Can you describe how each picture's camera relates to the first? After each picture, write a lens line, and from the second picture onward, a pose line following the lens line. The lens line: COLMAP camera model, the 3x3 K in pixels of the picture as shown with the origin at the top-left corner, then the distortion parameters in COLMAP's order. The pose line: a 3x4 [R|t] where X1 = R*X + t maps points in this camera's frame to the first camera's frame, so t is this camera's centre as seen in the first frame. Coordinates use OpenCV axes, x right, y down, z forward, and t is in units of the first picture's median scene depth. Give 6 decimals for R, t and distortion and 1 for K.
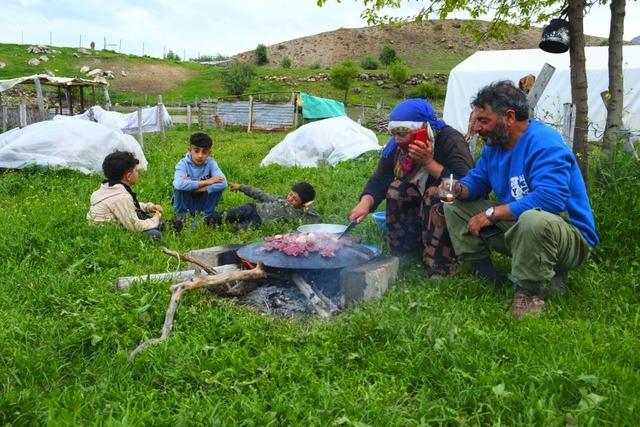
lens RADIAL K [[810.2, 0, 320.0], [0, 810.2, 213.5], [0, 0, 1]] dist [0.015620, 0.060057]
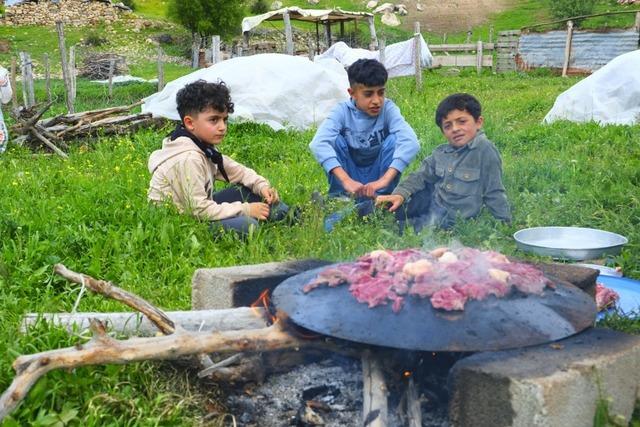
lens RADIAL K [[810.2, 0, 320.0], [0, 810.2, 213.5], [0, 0, 1]] dist [0.015620, 0.060057]
pose [[0.867009, 0.063149, -0.494274, 0.083529], [-0.047804, 0.997903, 0.043639, -0.007530], [0.495994, -0.014207, 0.868210, 0.339418]]
